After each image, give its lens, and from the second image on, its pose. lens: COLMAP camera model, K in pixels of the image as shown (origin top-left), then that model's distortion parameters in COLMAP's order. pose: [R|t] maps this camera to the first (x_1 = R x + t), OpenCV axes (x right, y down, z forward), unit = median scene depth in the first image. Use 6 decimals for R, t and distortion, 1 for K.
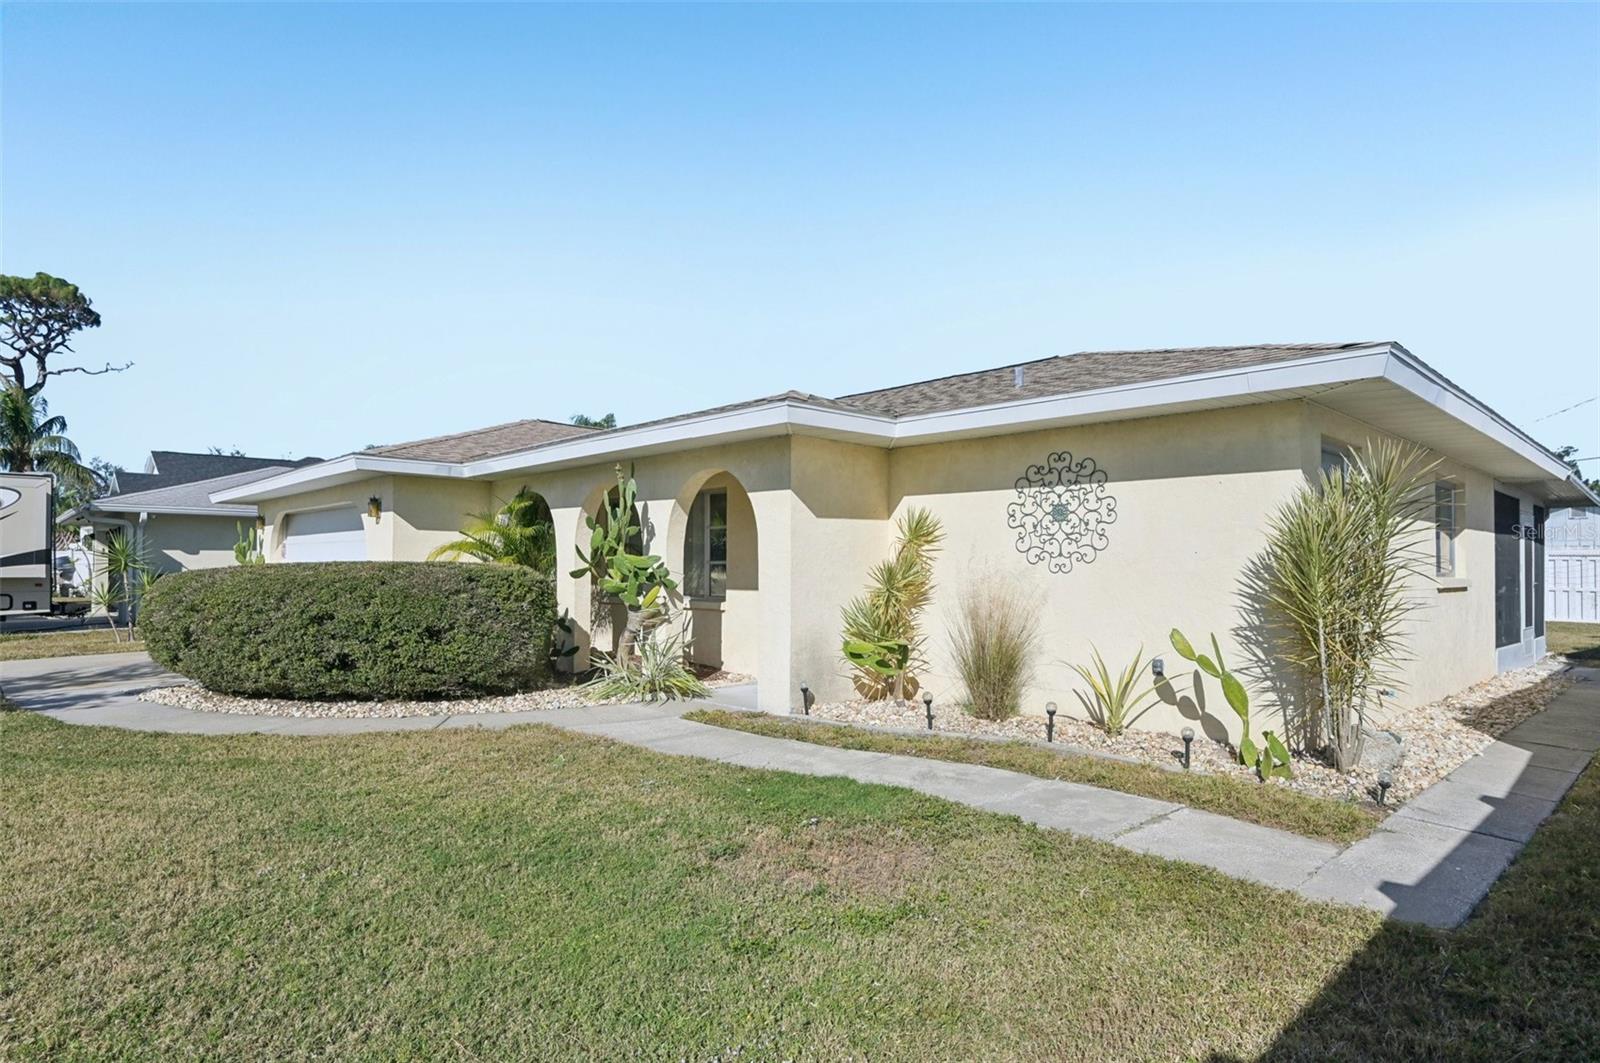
lens RADIAL K [[900.7, 0, 798.1], [0, 900.7, 563.8], [0, 0, 1]] dist [-0.001997, -0.000210]
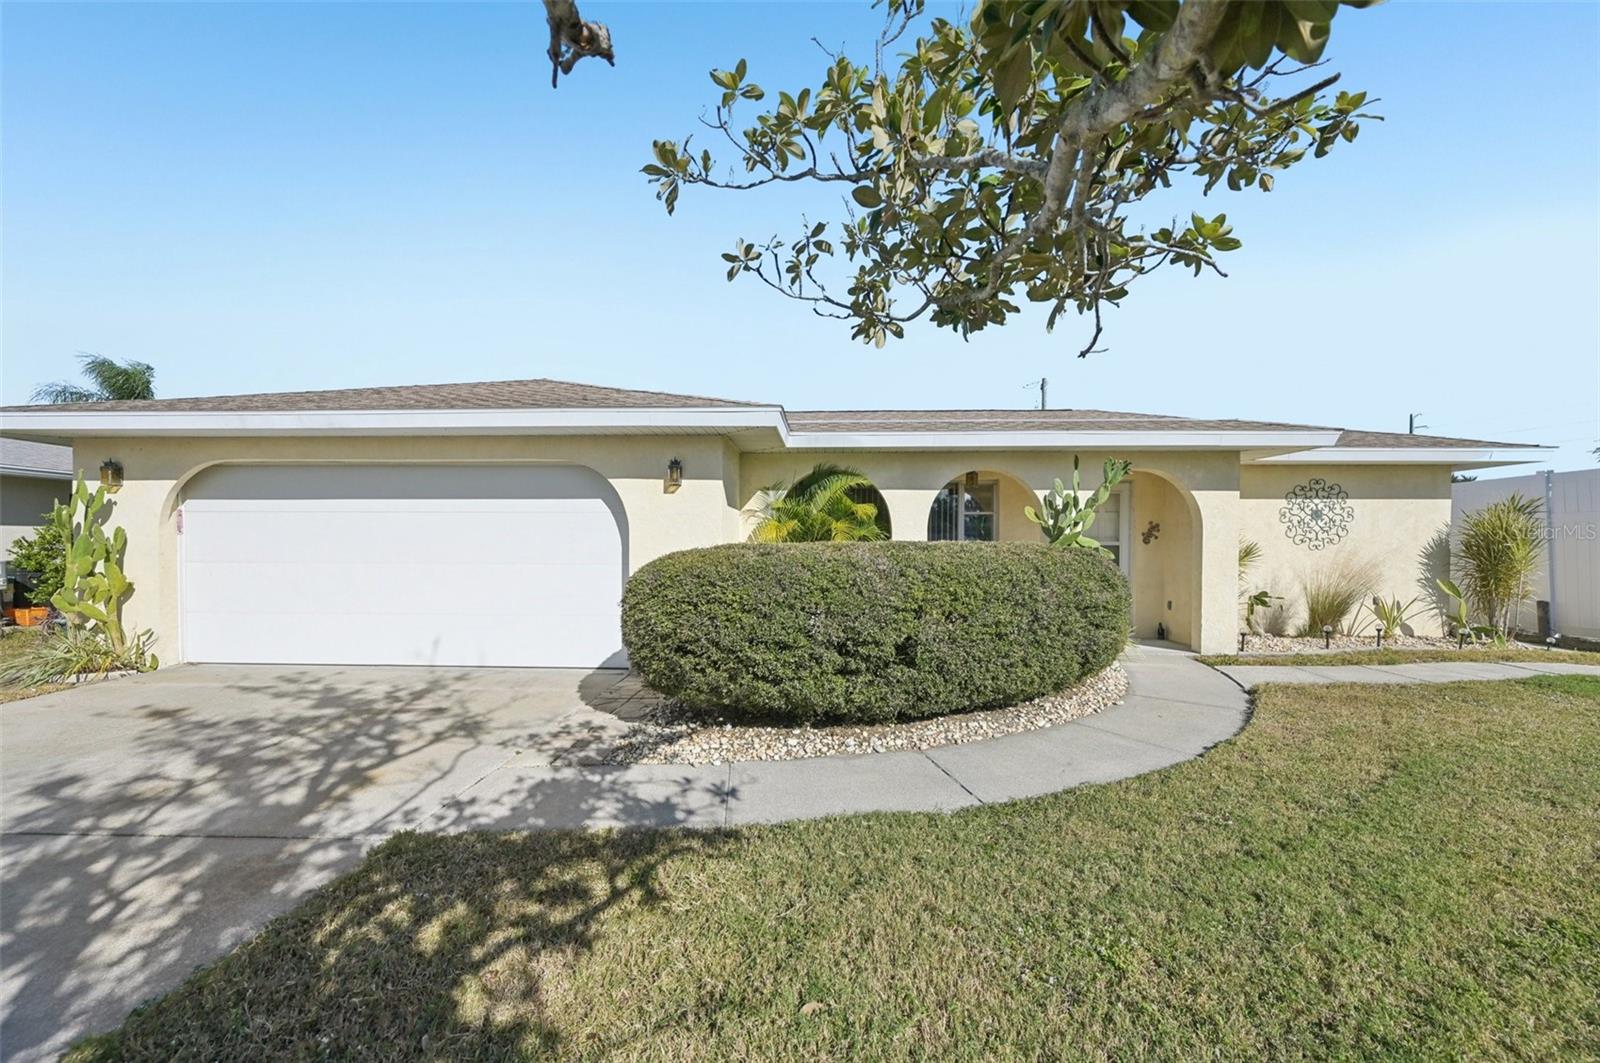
lens RADIAL K [[625.1, 0, 802.5], [0, 625.1, 562.9], [0, 0, 1]] dist [0.001413, 0.000143]
pose [[0.718591, -0.020834, 0.695121, -1.224214], [-0.003519, 0.999429, 0.033593, -0.001899], [-0.695424, -0.026586, 0.718108, 0.816076]]
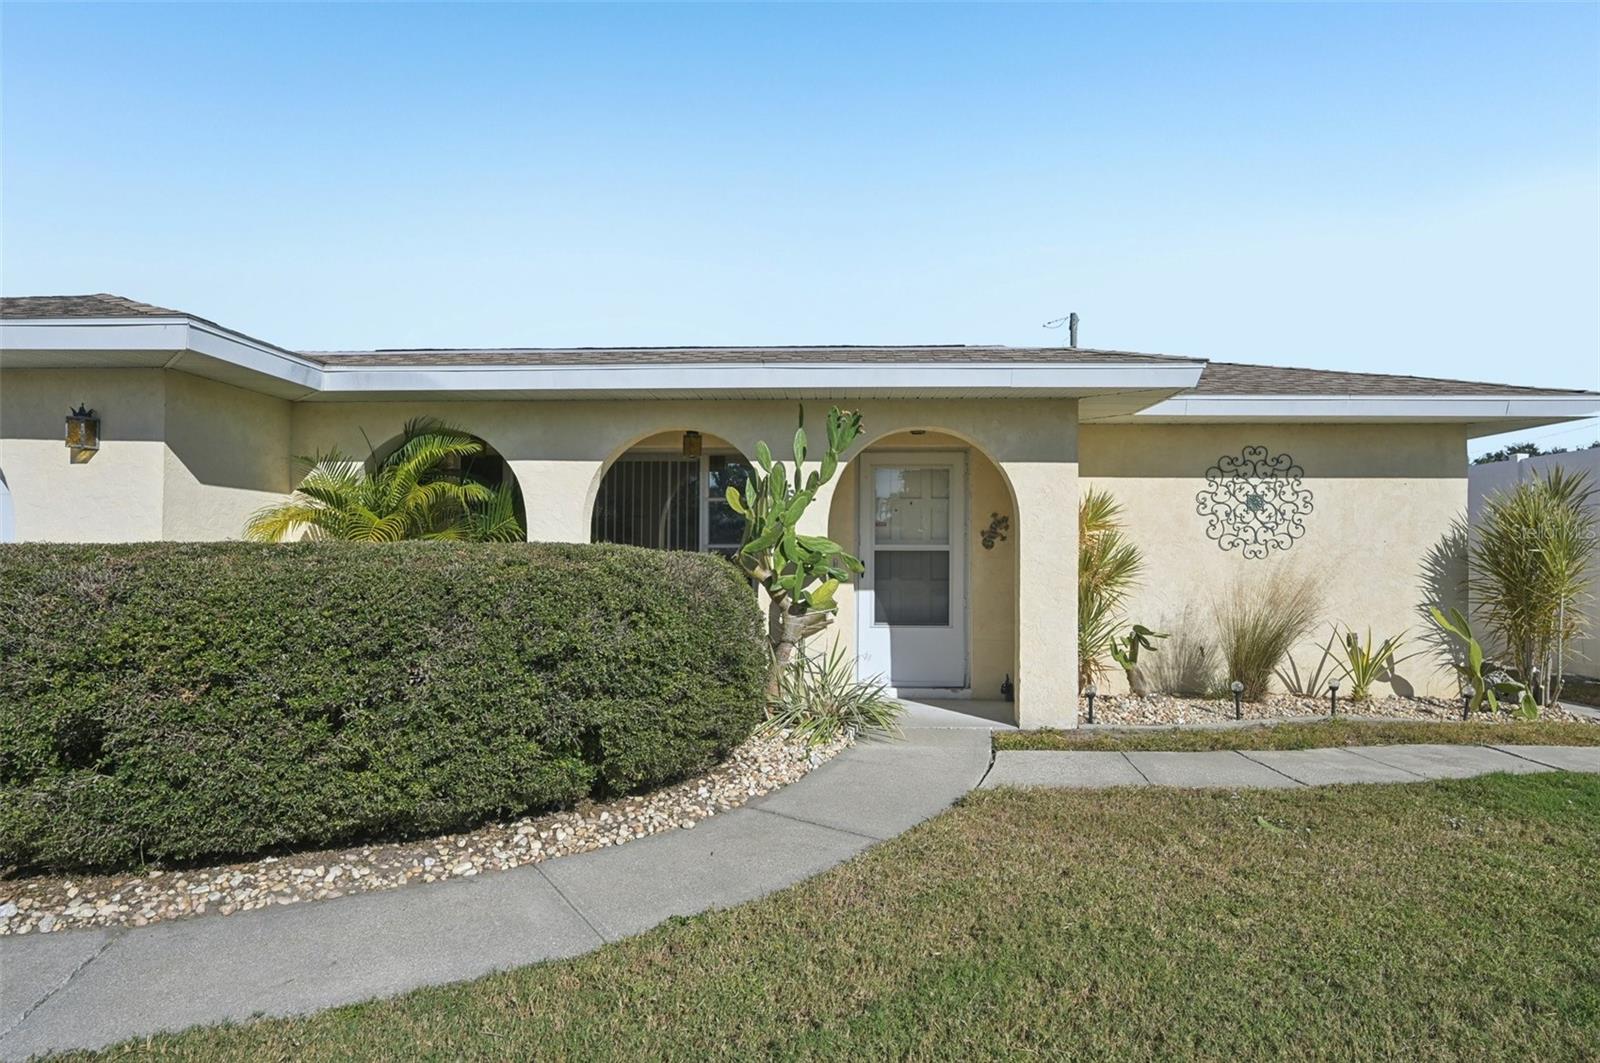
lens RADIAL K [[870.1, 0, 797.7], [0, 870.1, 551.1], [0, 0, 1]] dist [0.001115, 0.000002]
pose [[0.728506, -0.000042, 0.685040, -0.809756], [-0.005700, 0.999965, 0.006124, -0.002204], [-0.685016, -0.008366, 0.728480, 0.611450]]
